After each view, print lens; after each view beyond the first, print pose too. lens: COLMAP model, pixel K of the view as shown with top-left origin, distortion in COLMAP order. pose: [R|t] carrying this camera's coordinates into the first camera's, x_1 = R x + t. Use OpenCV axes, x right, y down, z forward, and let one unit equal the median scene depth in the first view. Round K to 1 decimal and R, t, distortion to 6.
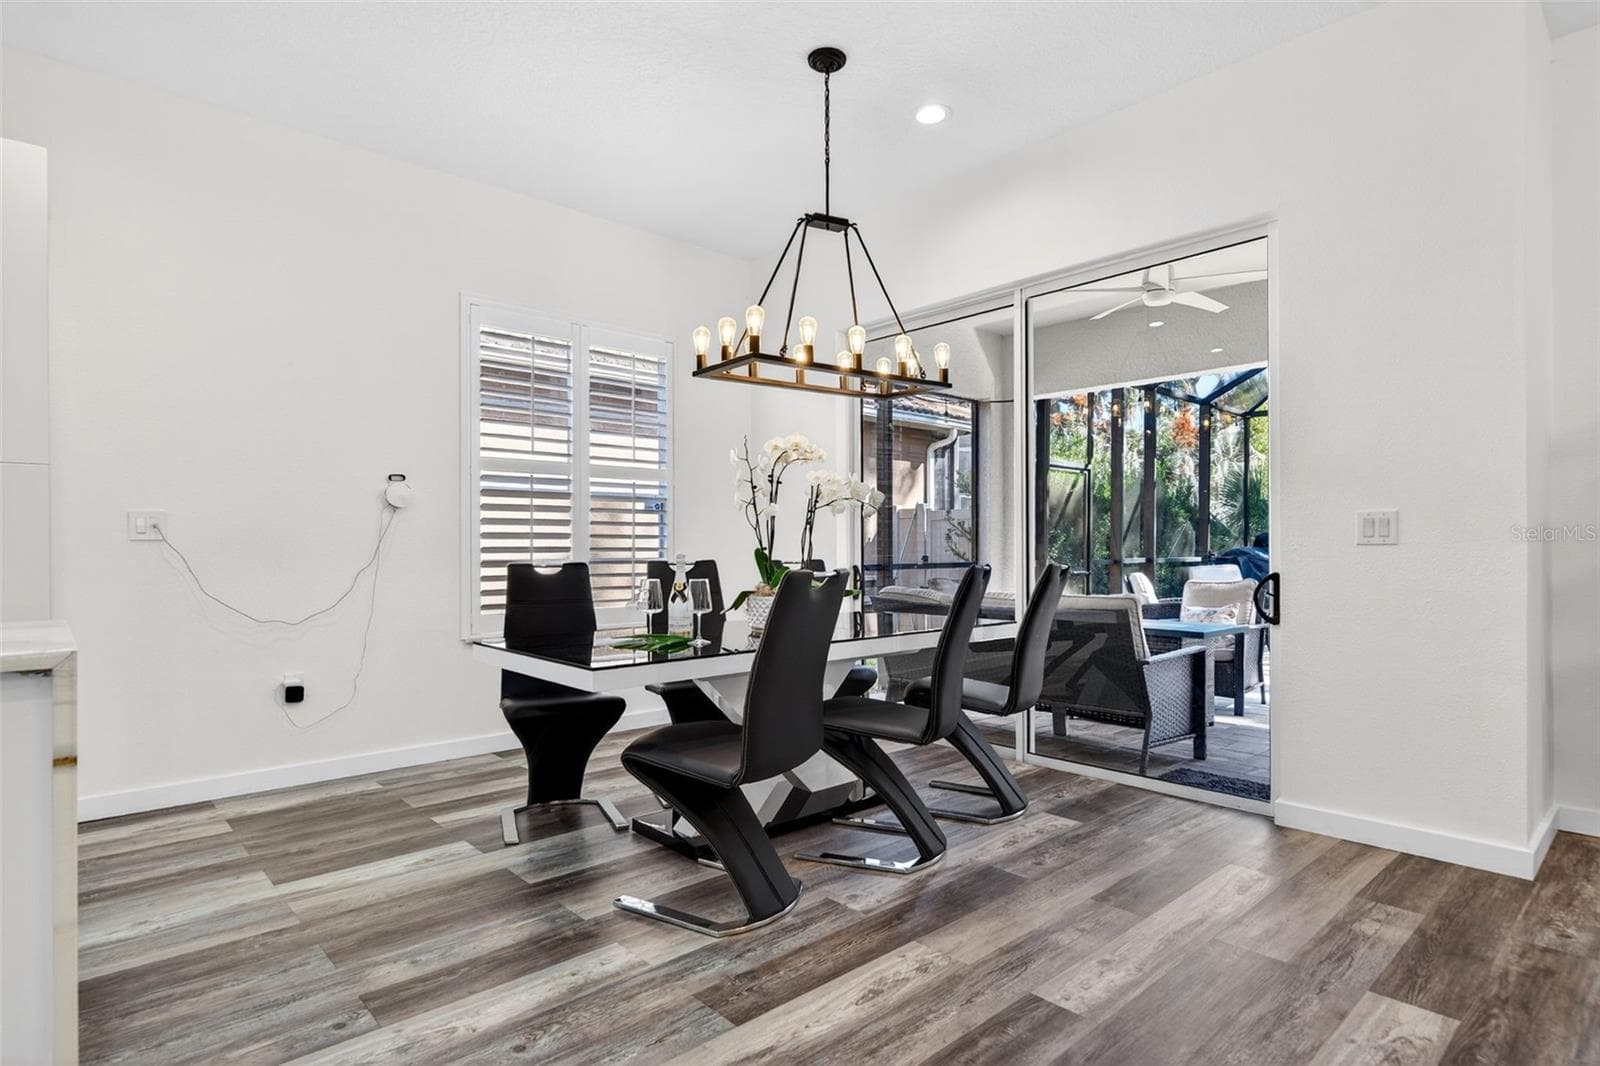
lens RADIAL K [[820.9, 0, 802.4], [0, 820.9, 538.3], [0, 0, 1]] dist [0.004834, 0.000922]
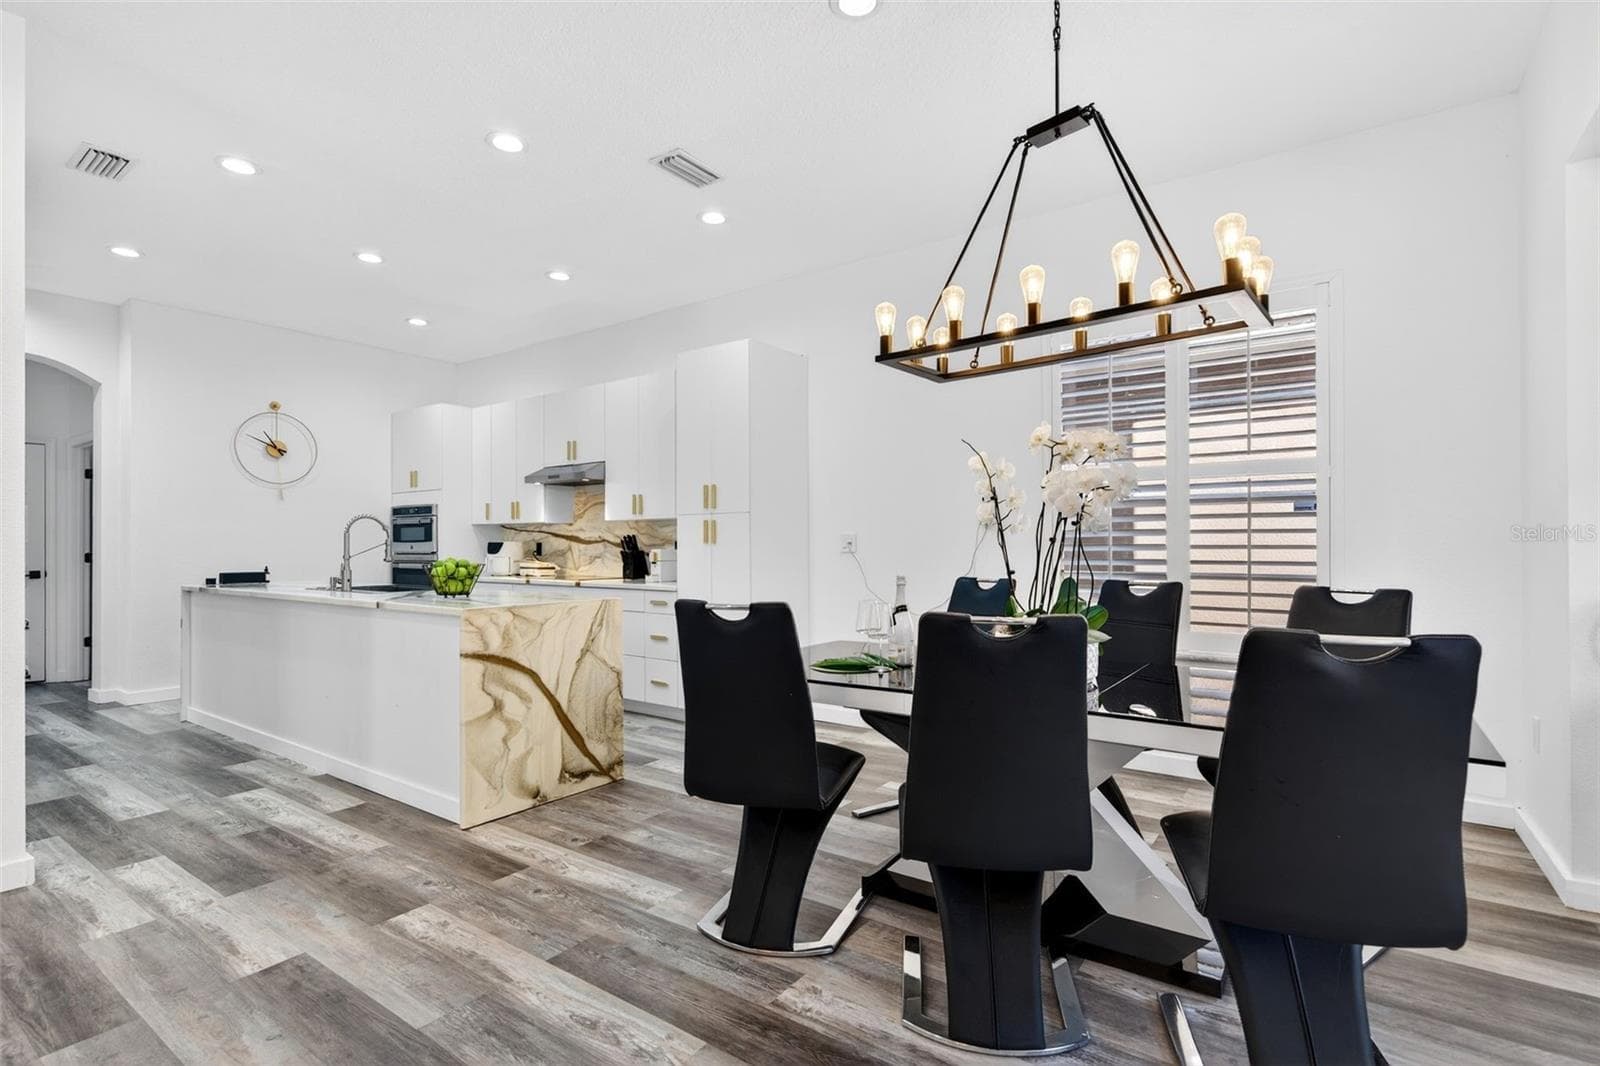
lens RADIAL K [[747.0, 0, 806.2], [0, 747.0, 543.9], [0, 0, 1]] dist [0.000480, -0.000024]
pose [[0.228532, -0.004800, -0.973525, 0.679654], [0.016489, 0.999863, -0.001059, -0.019318], [0.973397, -0.015811, 0.228580, 0.690223]]
